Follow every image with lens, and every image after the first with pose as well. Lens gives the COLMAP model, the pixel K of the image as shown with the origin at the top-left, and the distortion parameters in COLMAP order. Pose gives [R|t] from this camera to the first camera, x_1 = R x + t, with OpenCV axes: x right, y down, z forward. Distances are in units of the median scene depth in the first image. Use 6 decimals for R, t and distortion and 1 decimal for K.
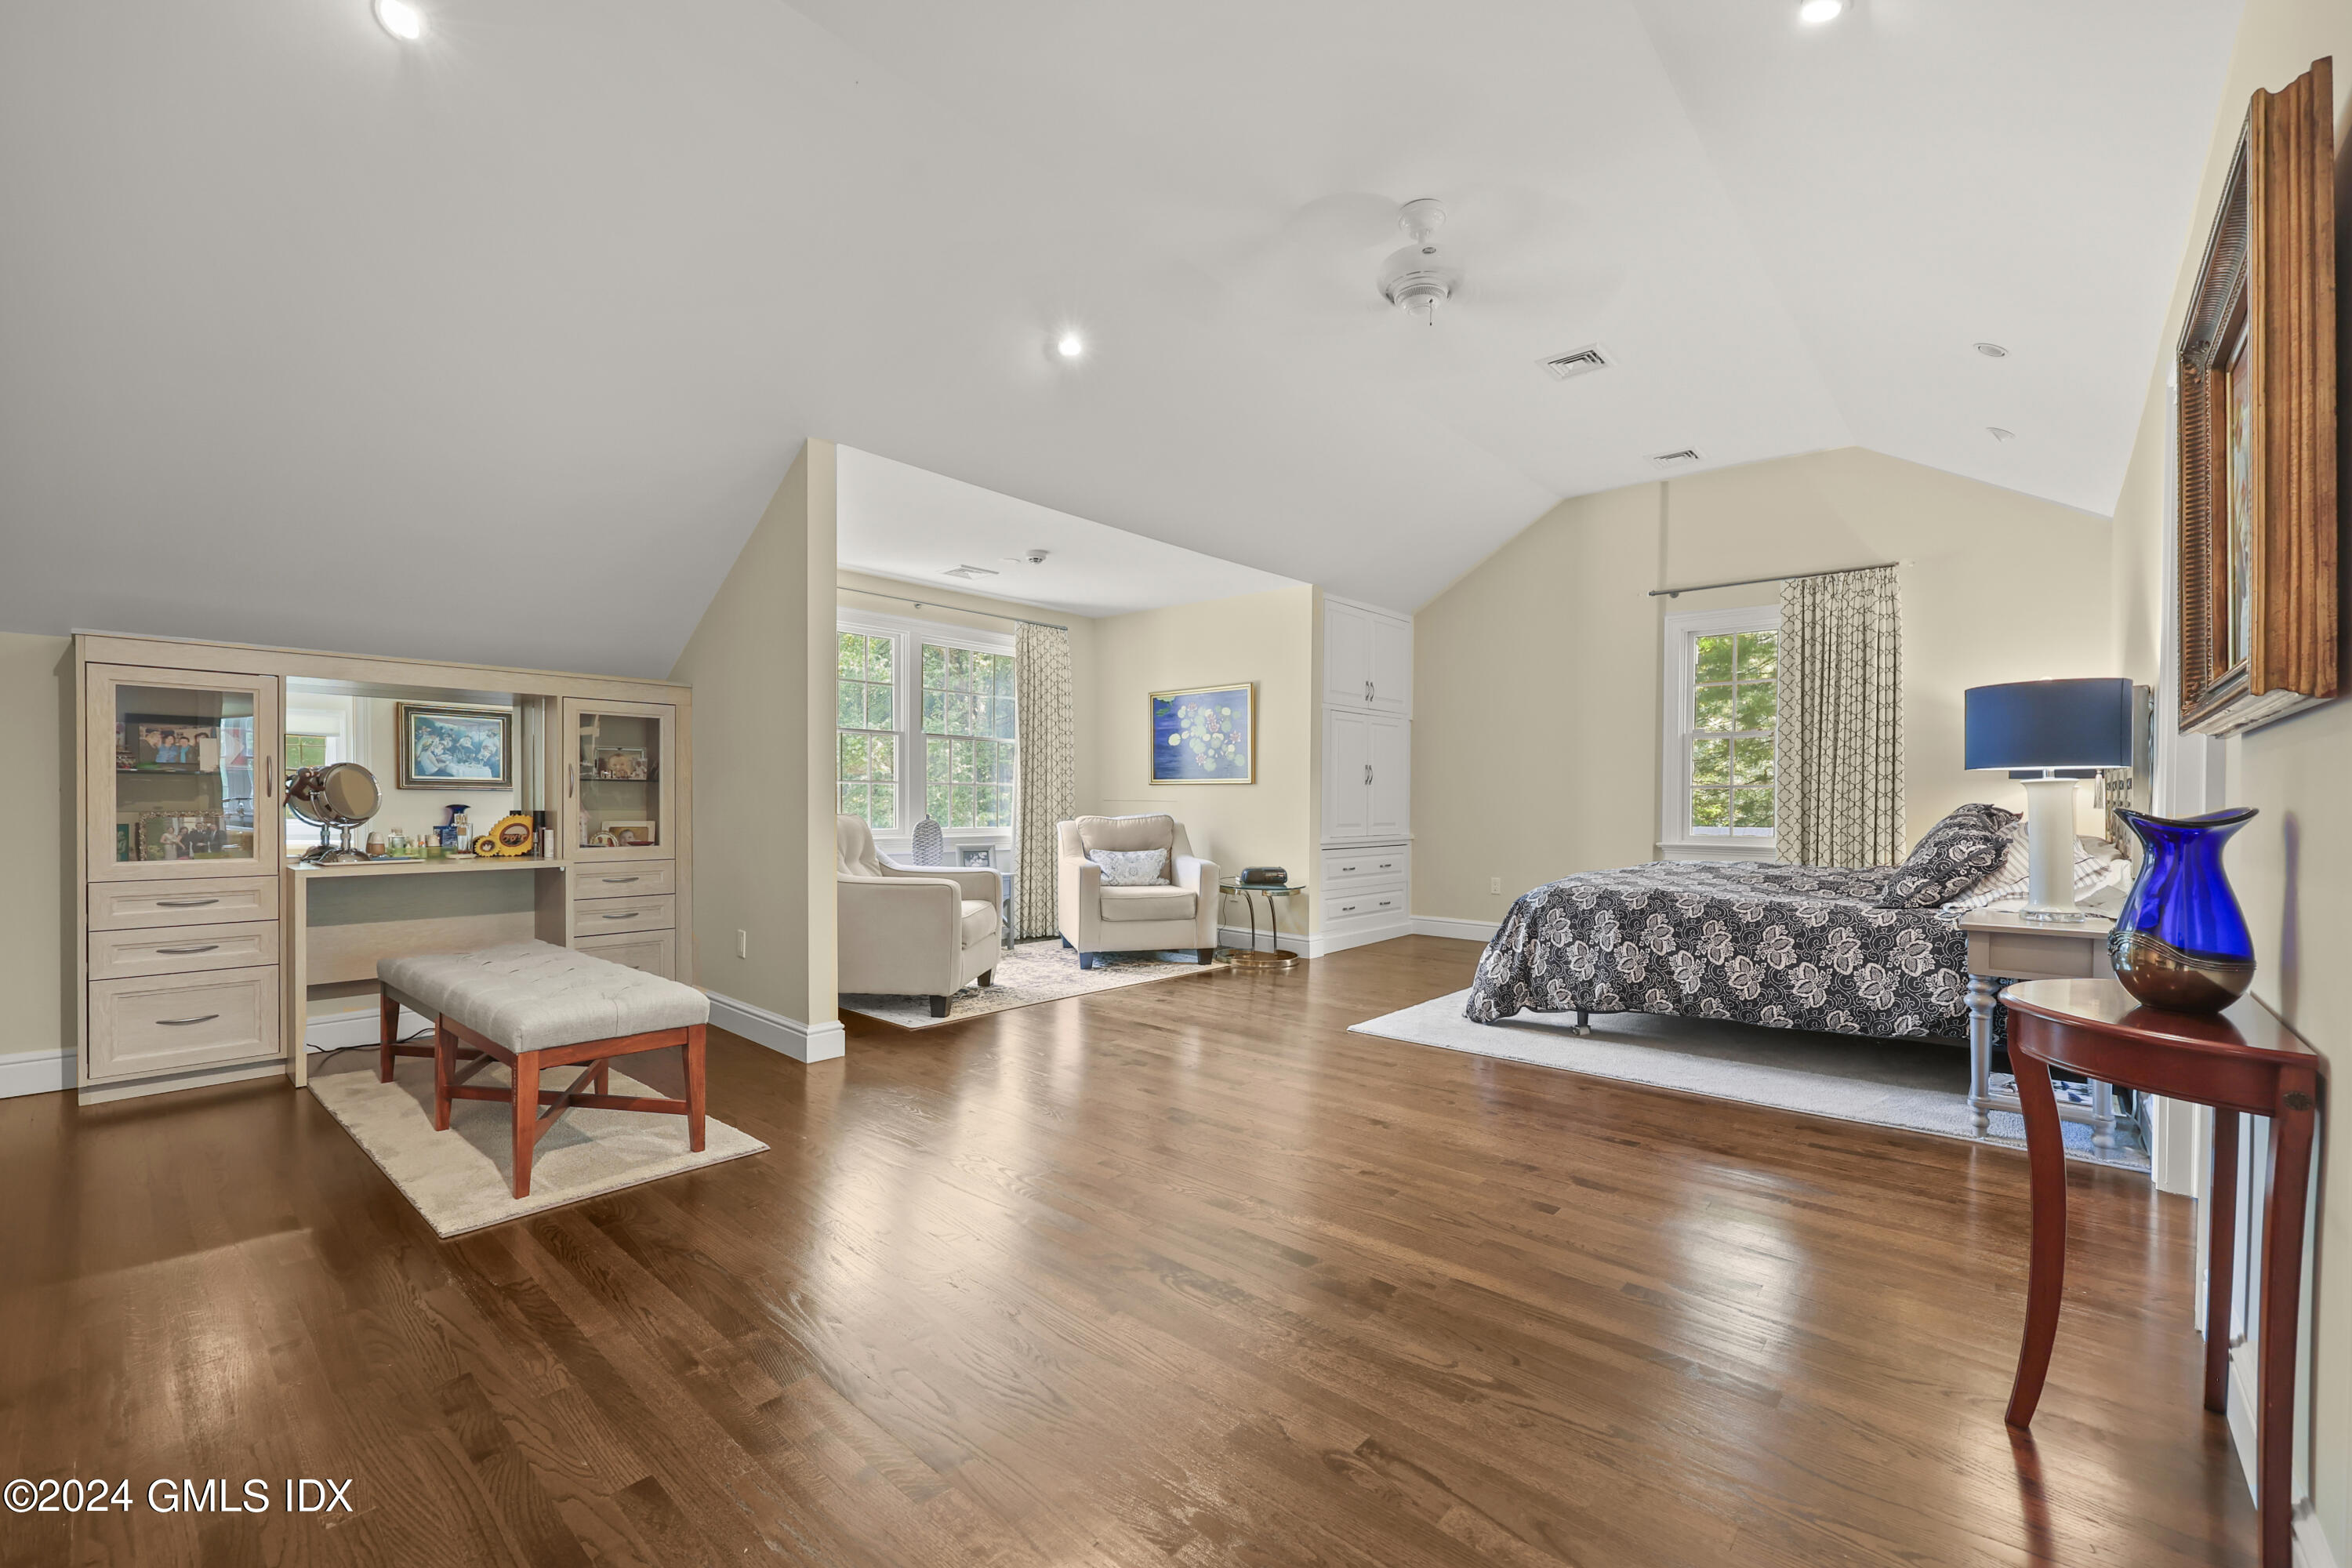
lens RADIAL K [[971.7, 0, 1177.4], [0, 971.7, 798.2], [0, 0, 1]] dist [0.004831, -0.000304]
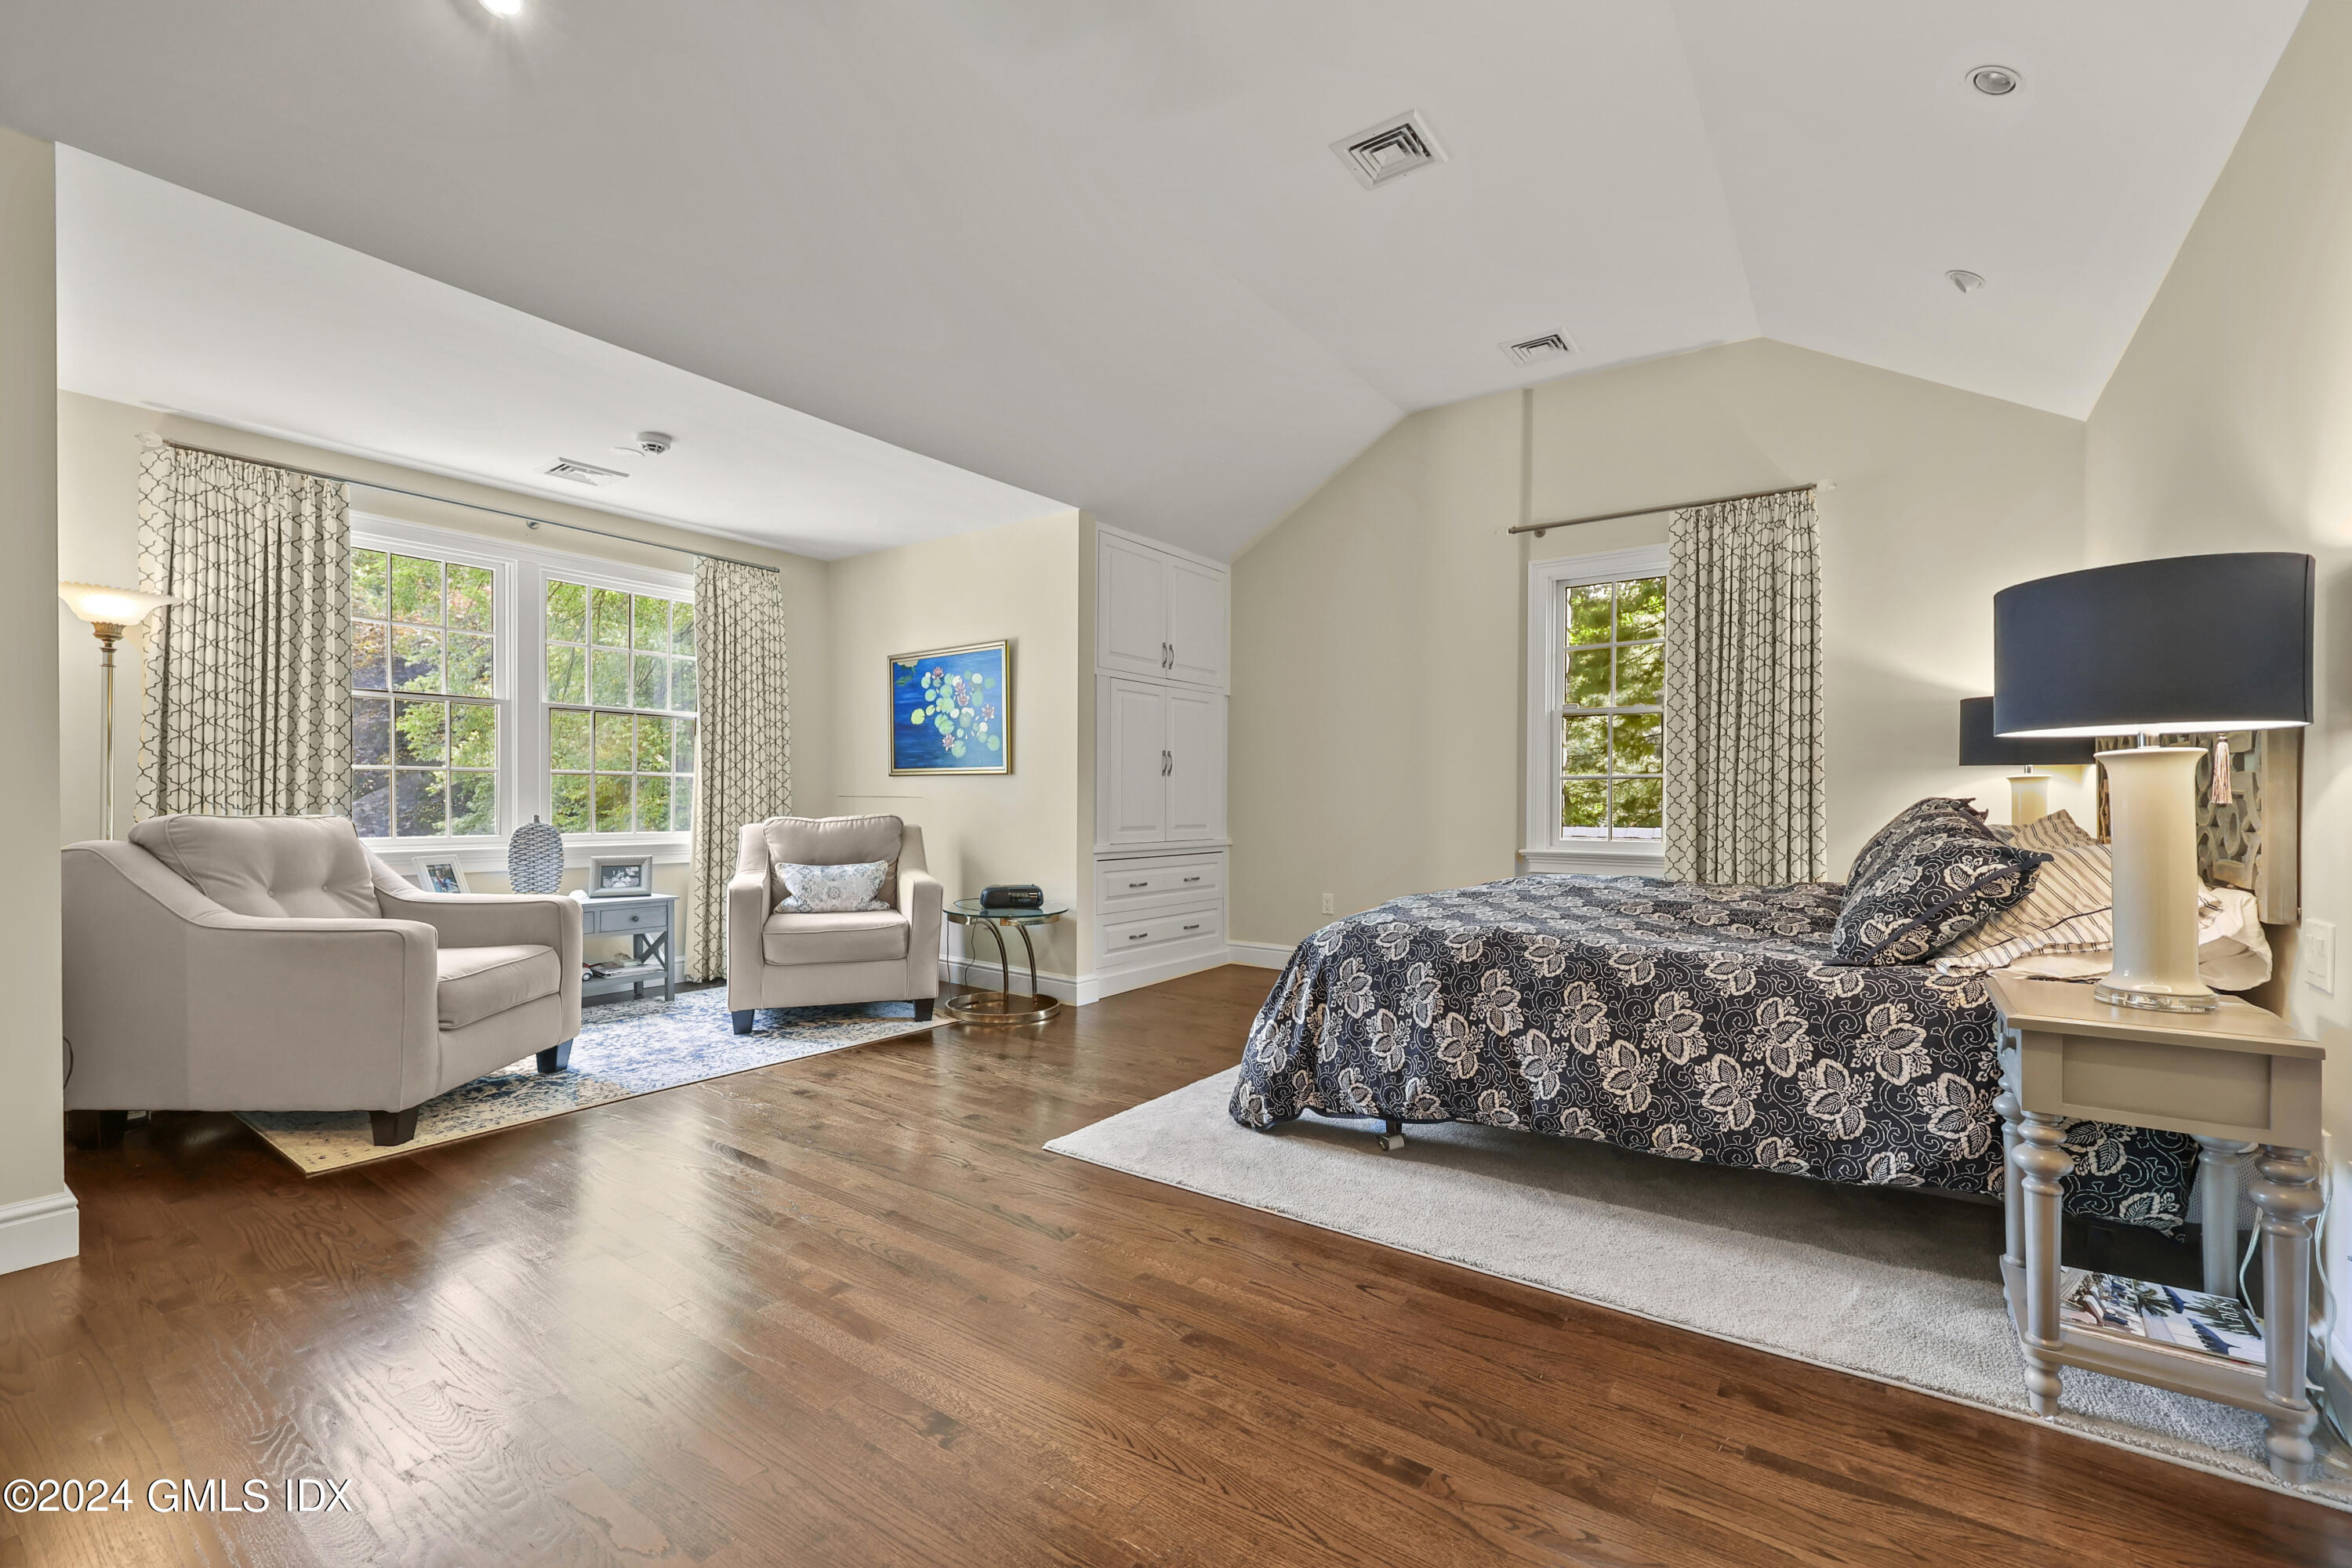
lens RADIAL K [[971.7, 0, 1176.9], [0, 971.7, 790.9], [0, 0, 1]] dist [0.004831, -0.000304]
pose [[0.995469, 0.000438, 0.095087, 0.165264], [0.000228, 0.999976, -0.006989, 0.004406], [-0.095087, 0.006979, 0.995444, 0.283813]]
